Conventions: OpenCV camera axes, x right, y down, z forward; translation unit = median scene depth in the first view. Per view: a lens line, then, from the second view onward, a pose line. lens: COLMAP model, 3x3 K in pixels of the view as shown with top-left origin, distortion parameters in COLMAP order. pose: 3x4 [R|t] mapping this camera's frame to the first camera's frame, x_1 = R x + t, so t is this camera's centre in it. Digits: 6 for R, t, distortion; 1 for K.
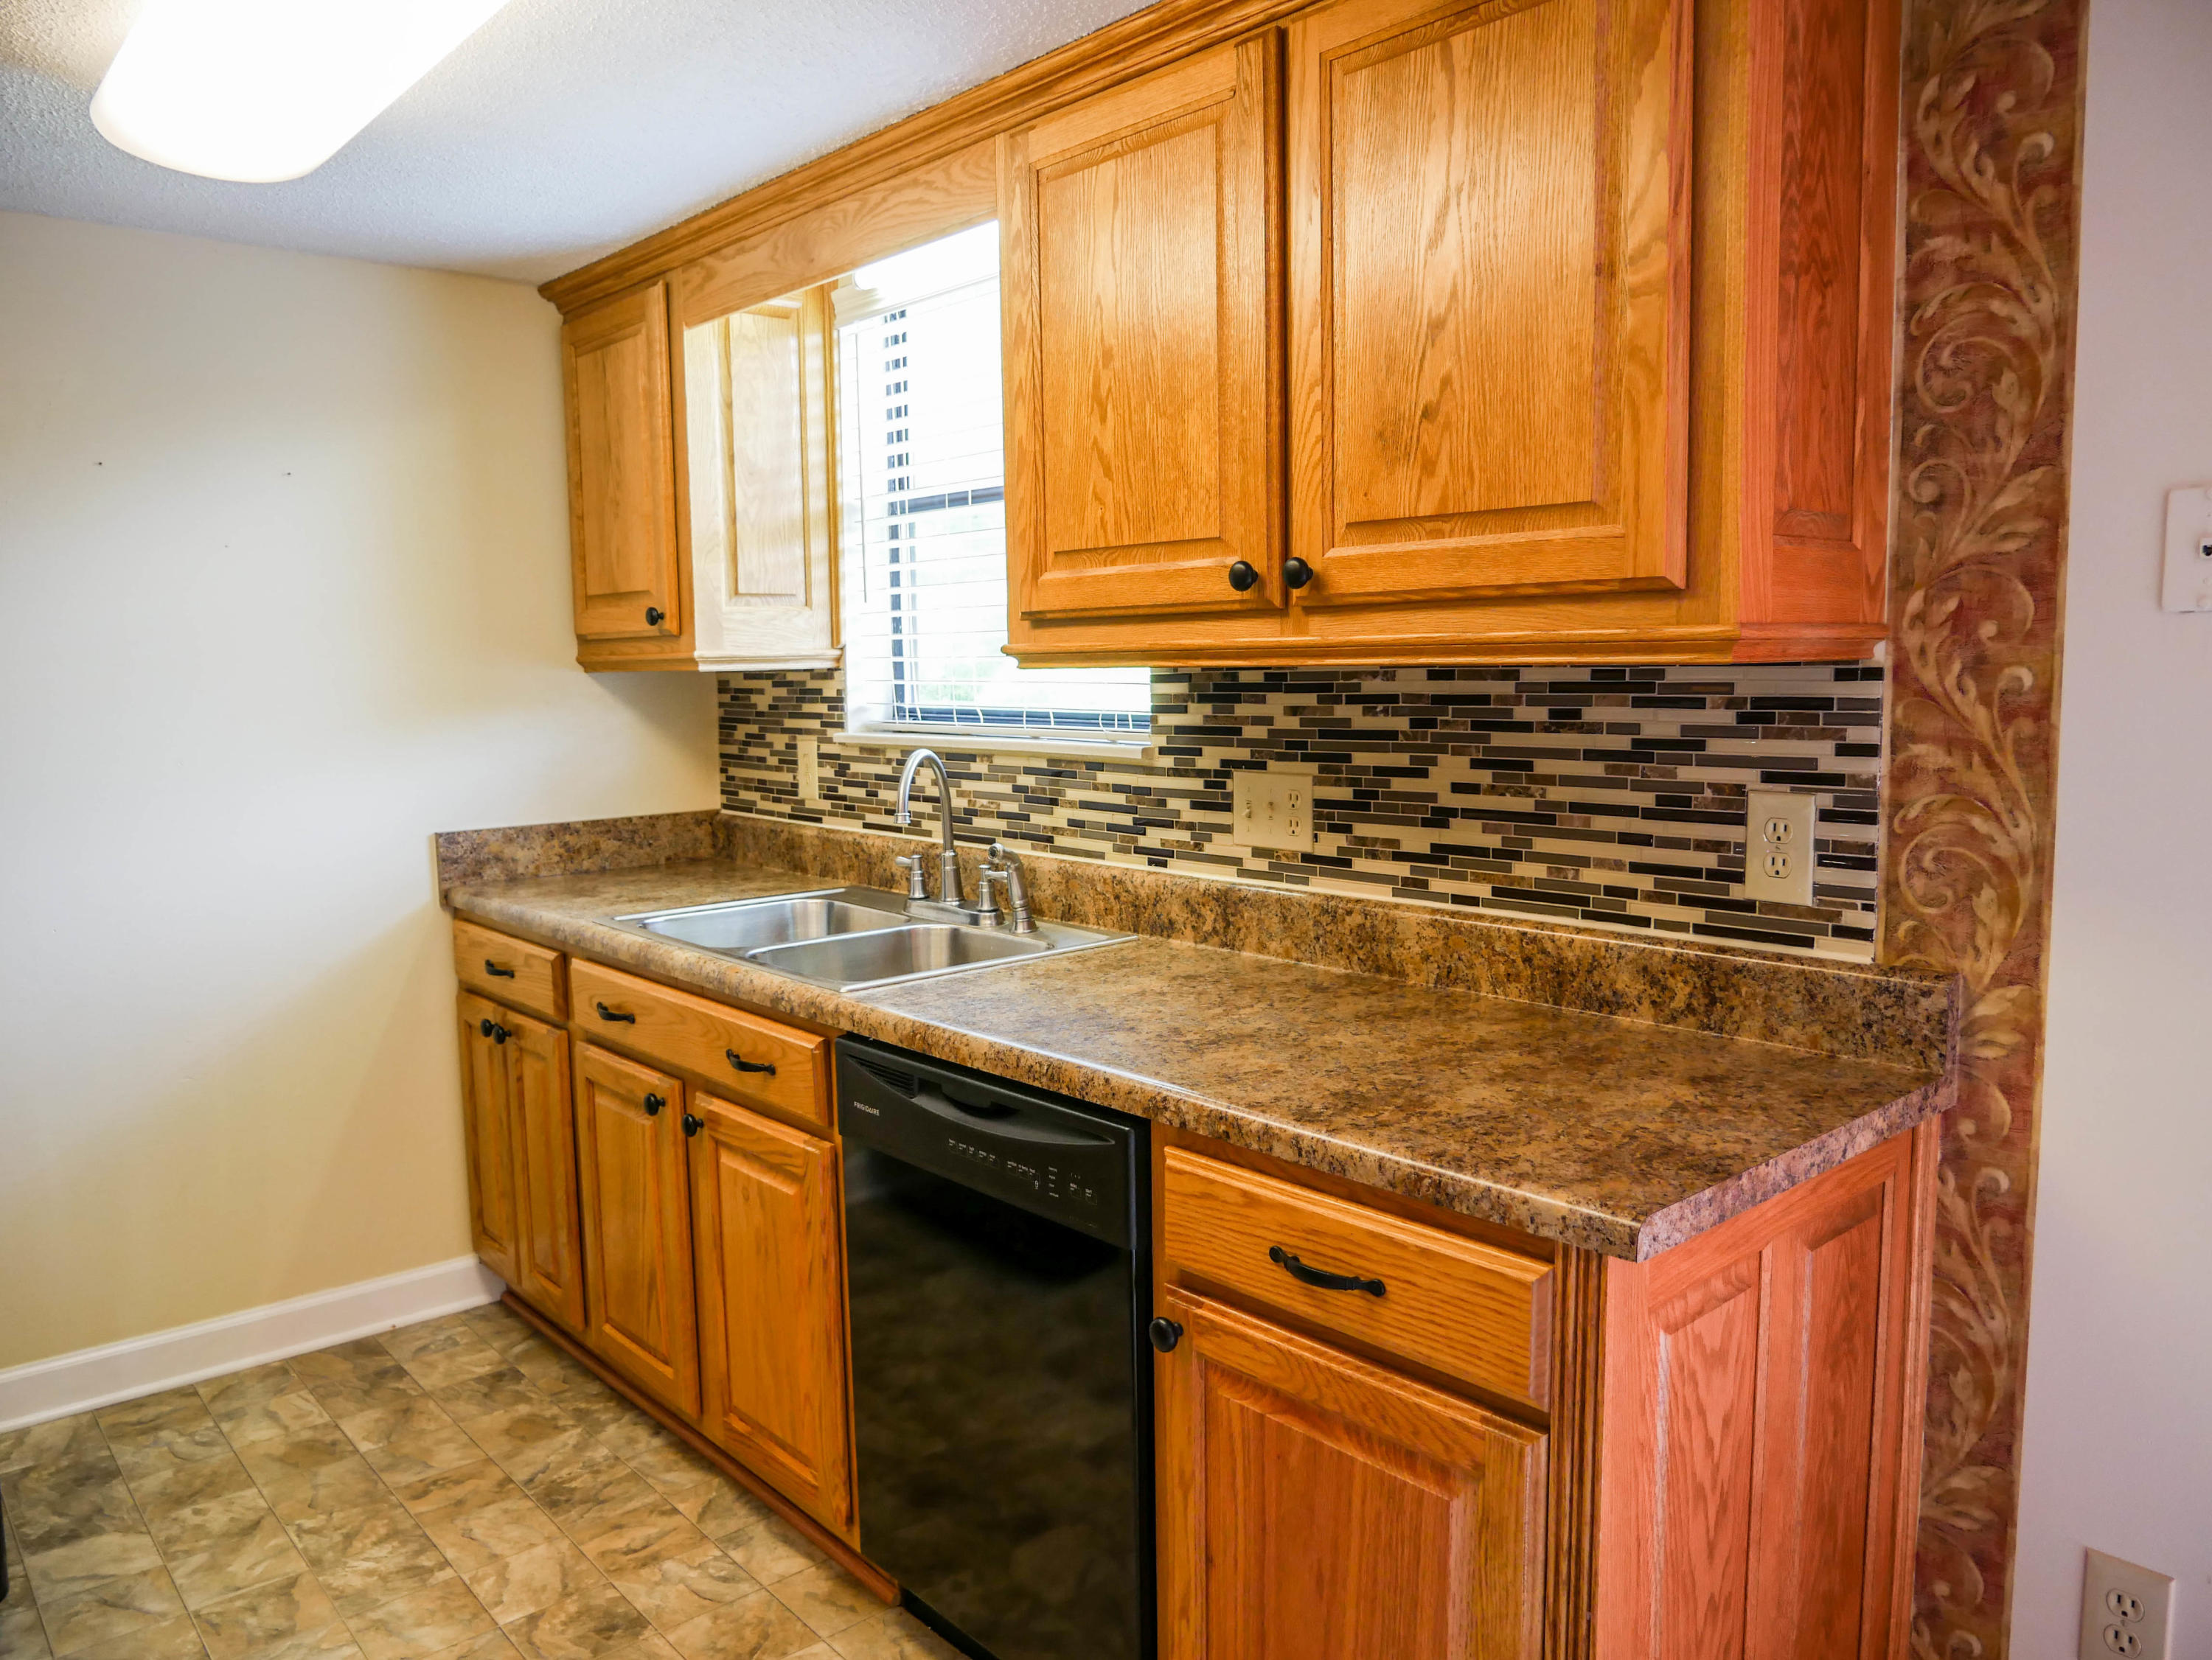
lens RADIAL K [[1601.9, 0, 1109.6], [0, 1601.9, 833.0], [0, 0, 1]] dist [-0.057516, 0.030732]
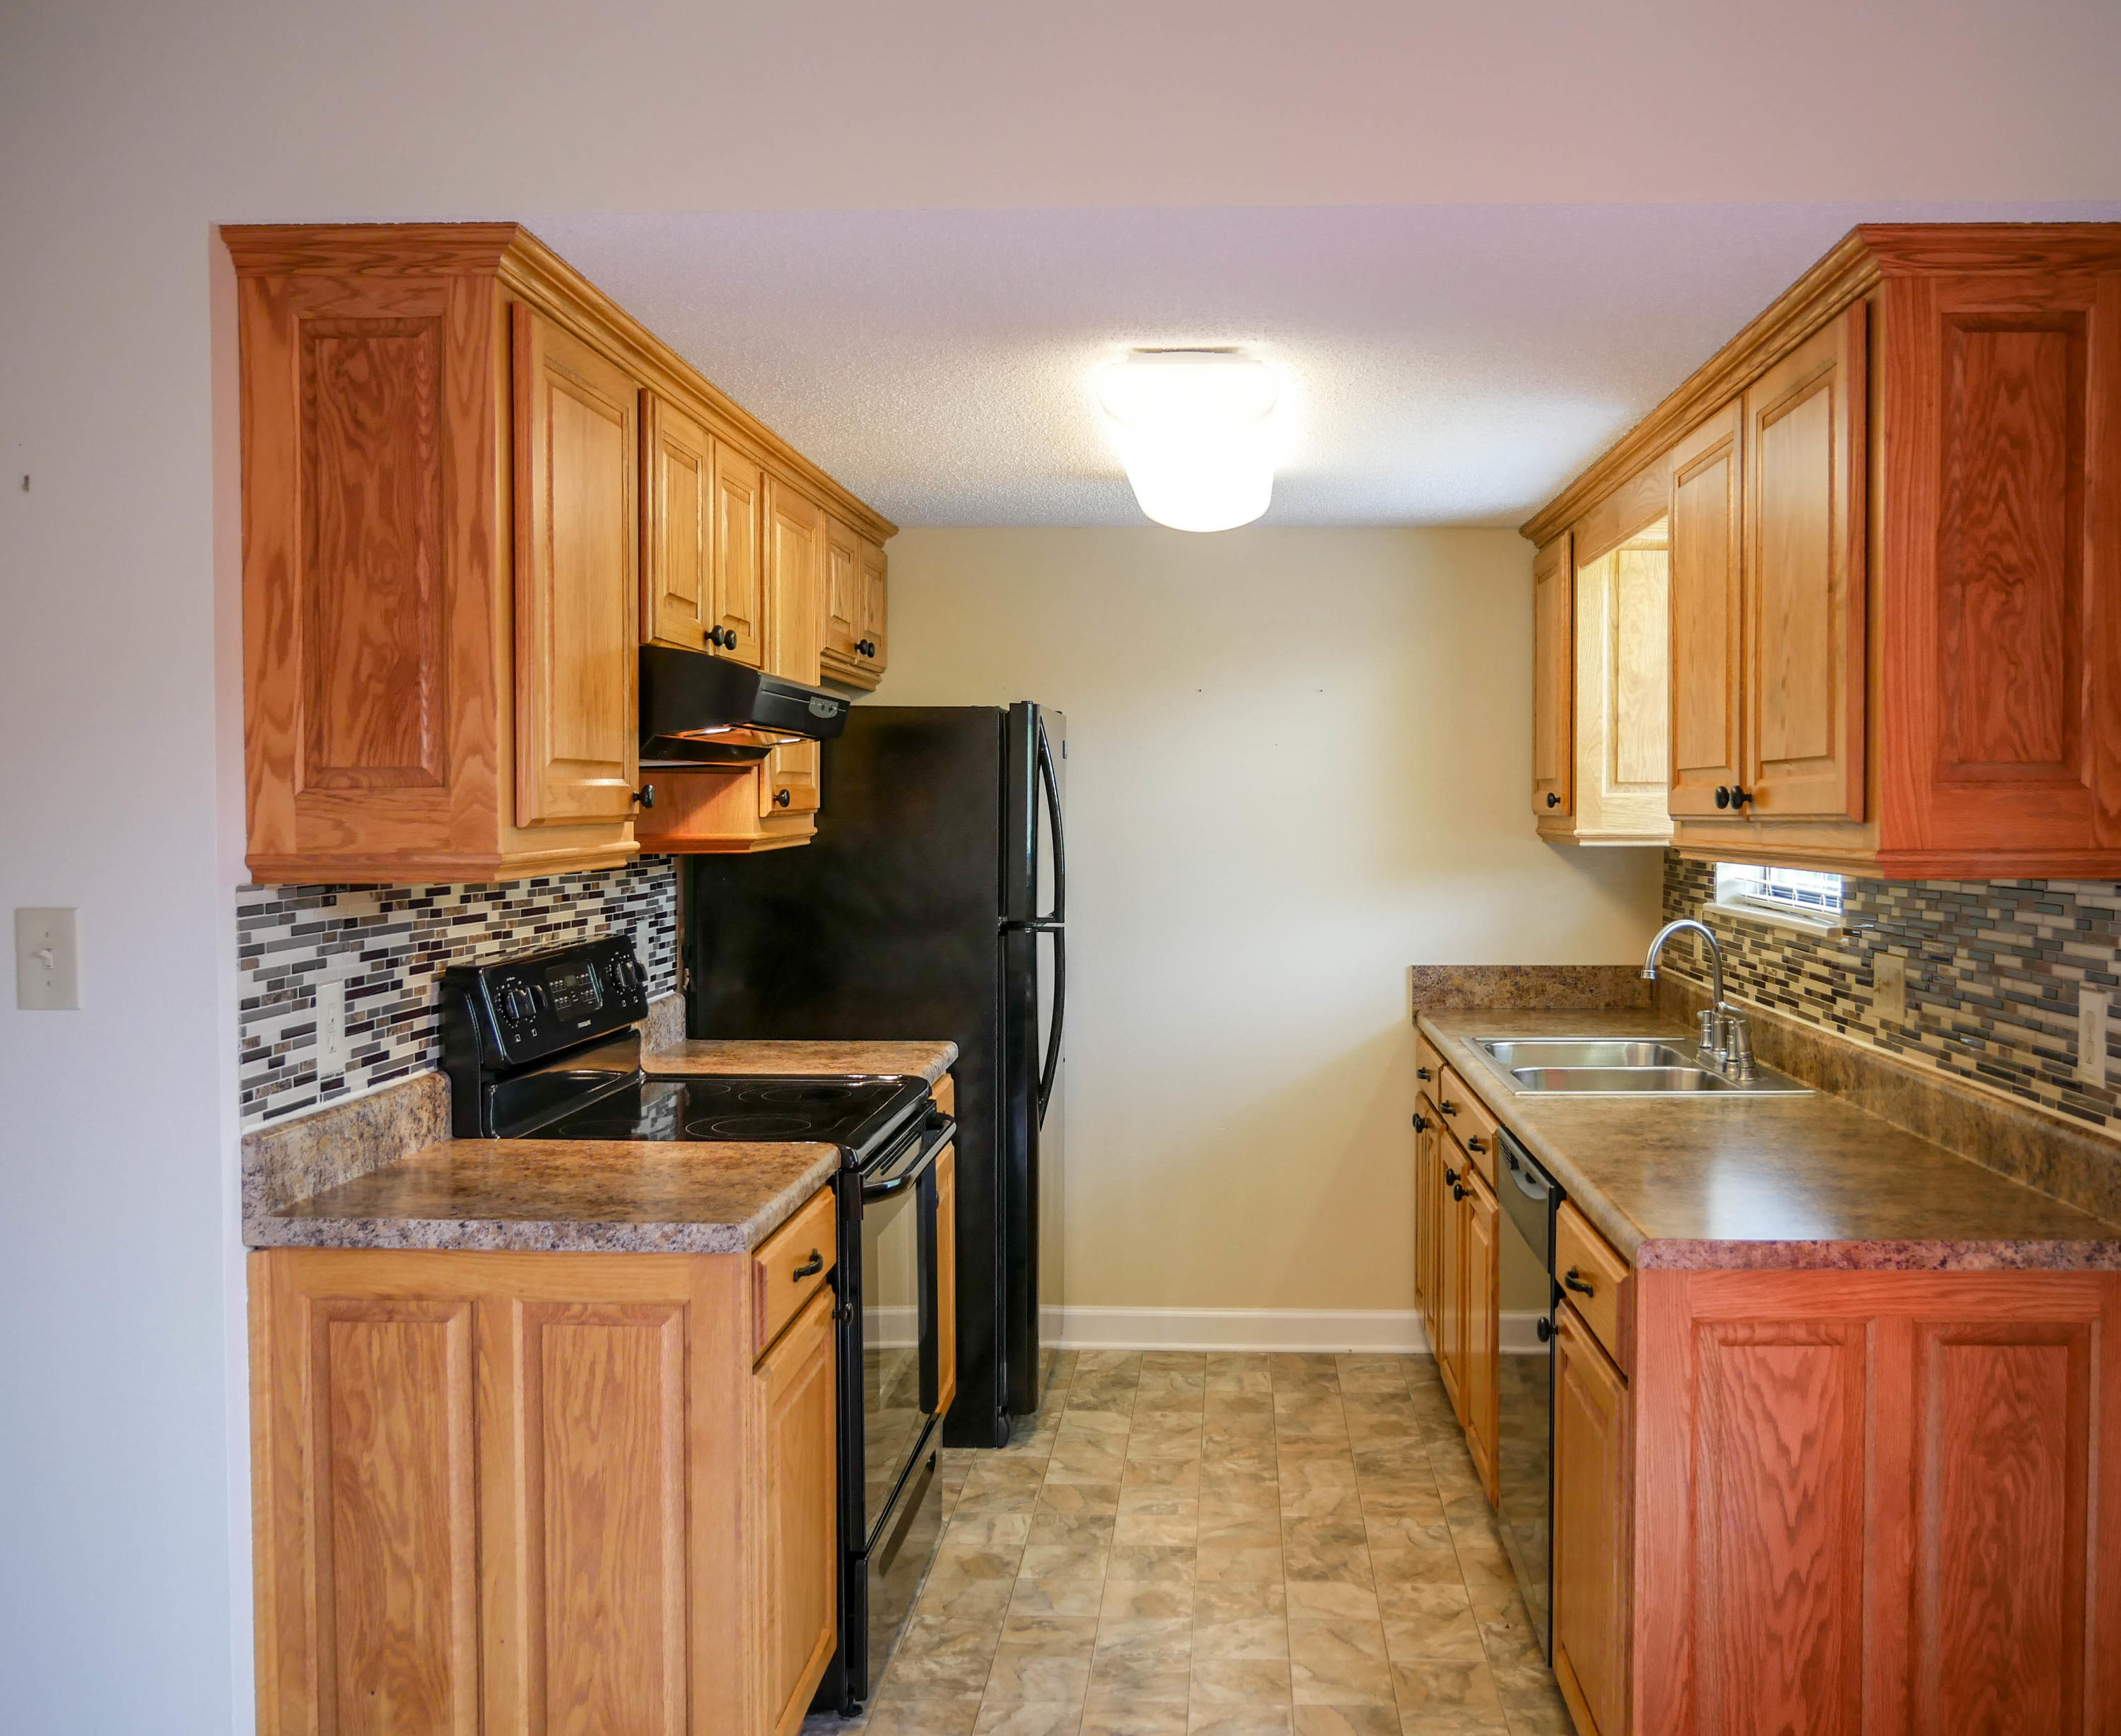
lens RADIAL K [[1984.8, 0, 1150.6], [0, 1984.8, 876.9], [0, 0, 1]] dist [-0.006993, -0.006917]
pose [[0.722019, 0.039782, -0.690728, 0.625439], [-0.085810, 0.995786, -0.032345, -0.001443], [0.686531, 0.082625, 0.722391, -0.355311]]
